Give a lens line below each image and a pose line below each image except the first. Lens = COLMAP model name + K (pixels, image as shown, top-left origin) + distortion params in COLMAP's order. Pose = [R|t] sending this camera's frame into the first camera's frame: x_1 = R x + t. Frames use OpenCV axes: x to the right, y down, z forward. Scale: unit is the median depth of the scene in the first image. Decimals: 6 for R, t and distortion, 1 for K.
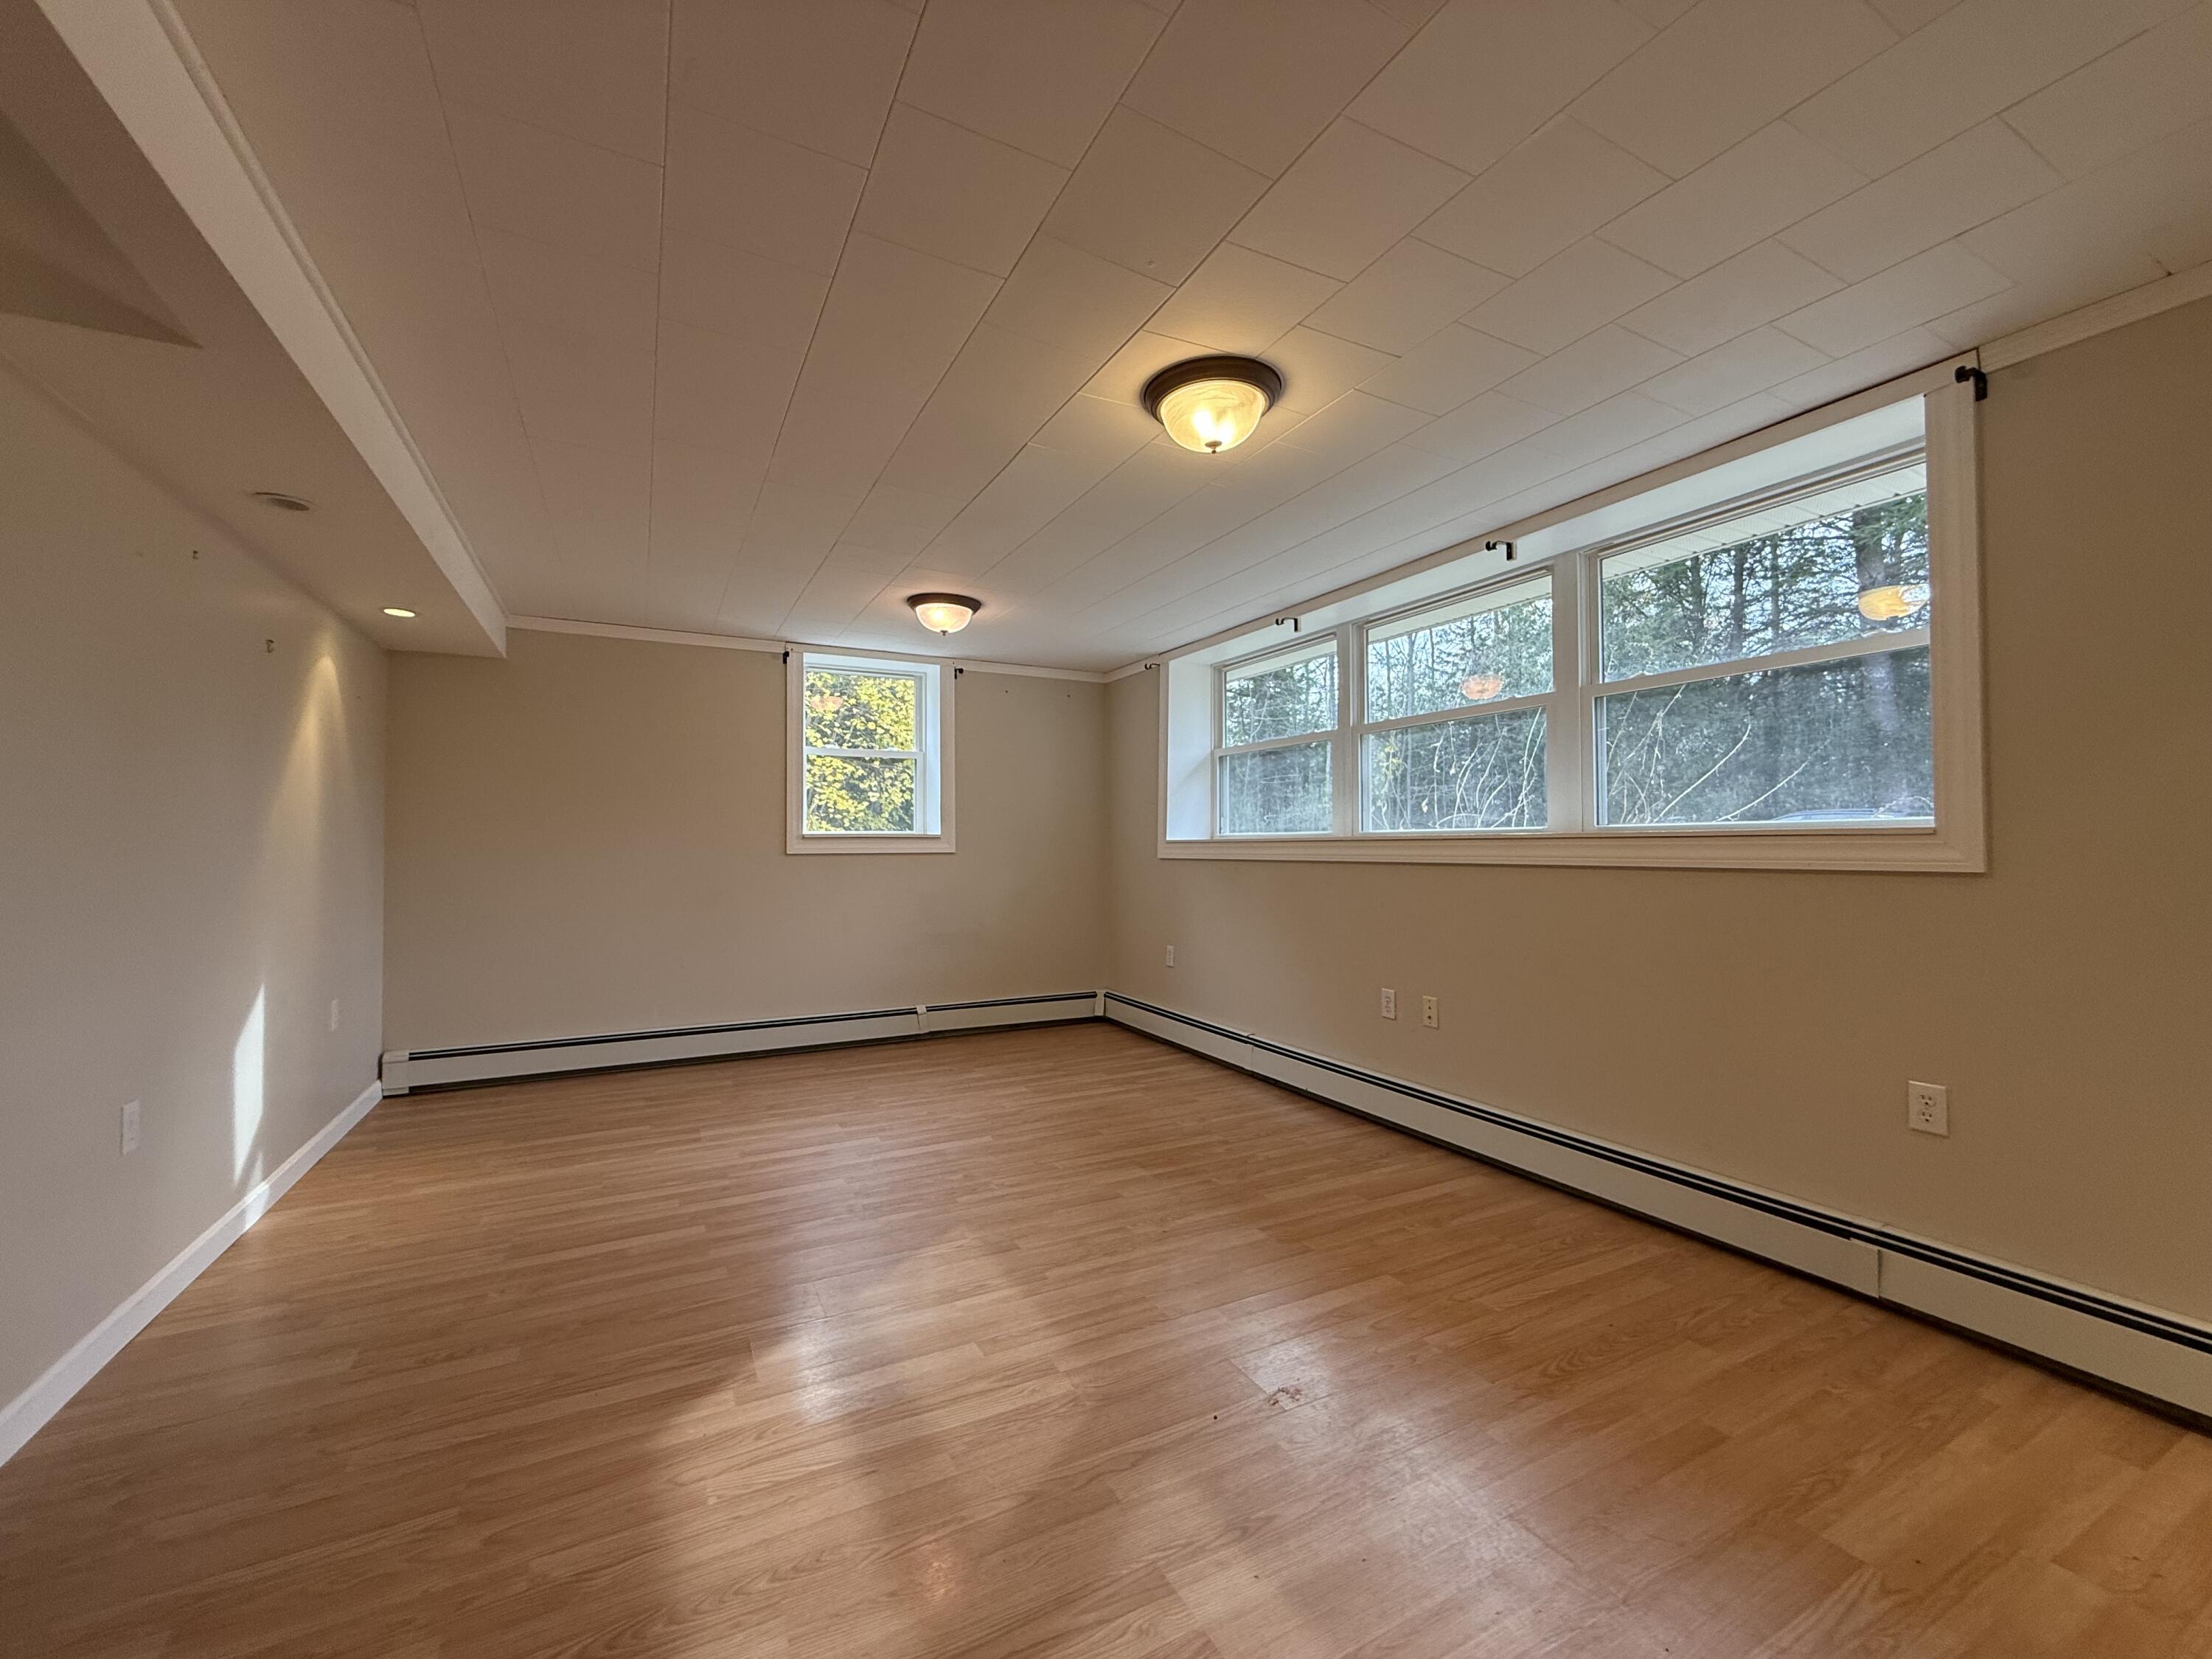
lens RADIAL K [[880.2, 0, 1103.0], [0, 880.2, 835.6], [0, 0, 1]] dist [-0.001202, 0.000070]
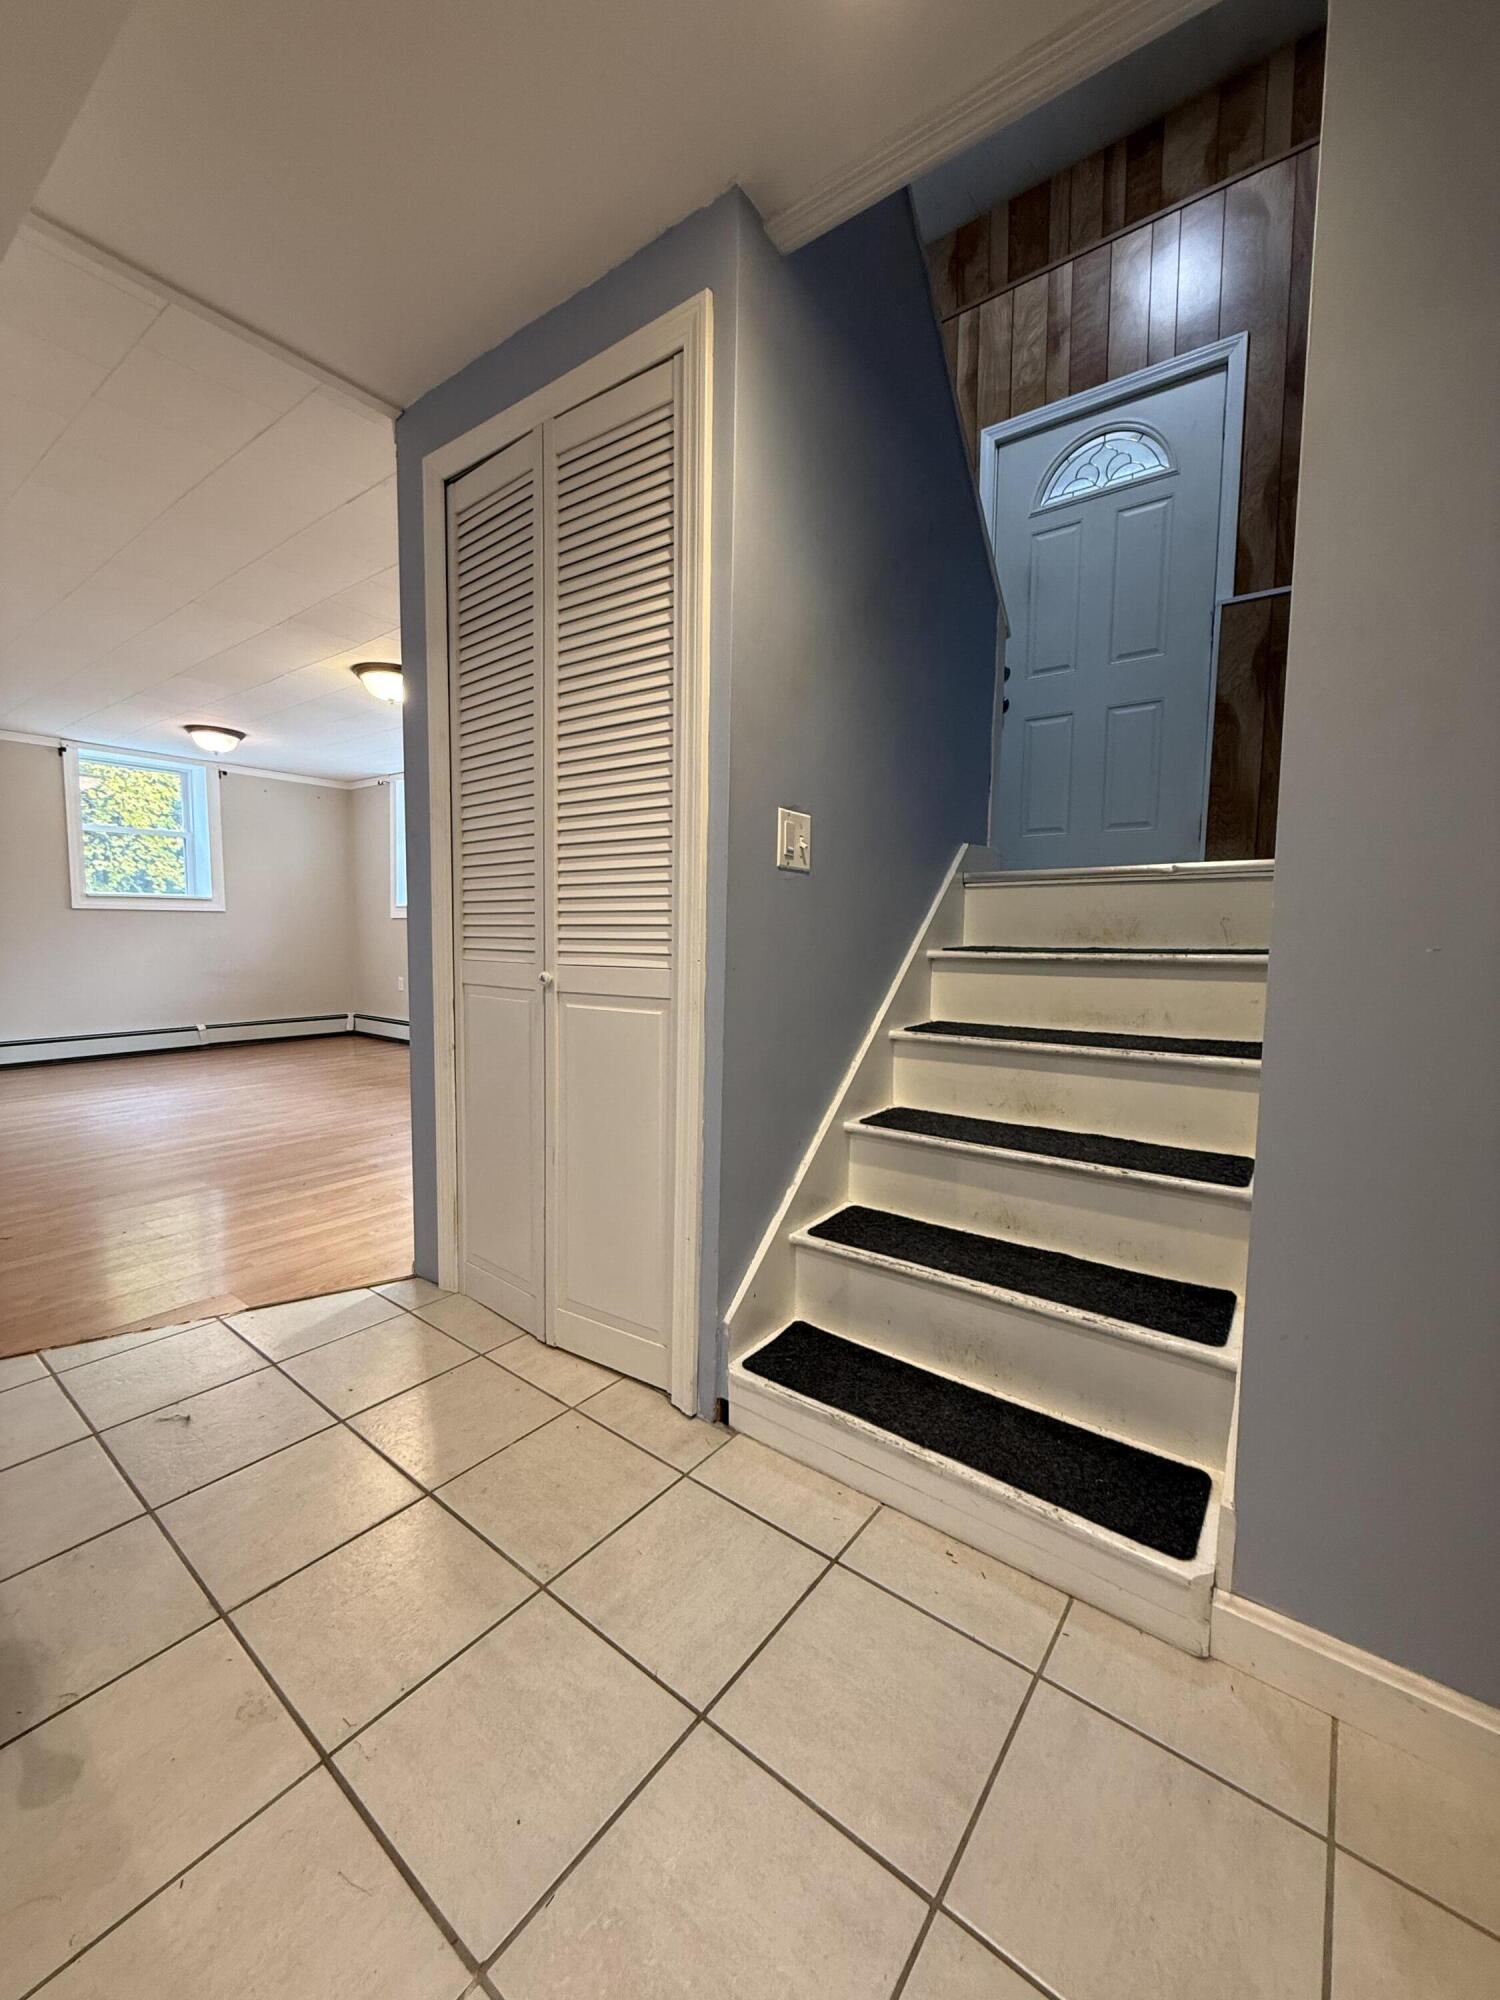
lens RADIAL K [[795.8, 0, 750.7], [0, 795.8, 997.5], [0, 0, 1]] dist [-0.001202, 0.000070]
pose [[0.901710, -0.025059, 0.431615, 0.028326], [-0.017927, 0.995293, 0.095239, 0.021330], [-0.431970, -0.093616, 0.897016, -0.452448]]
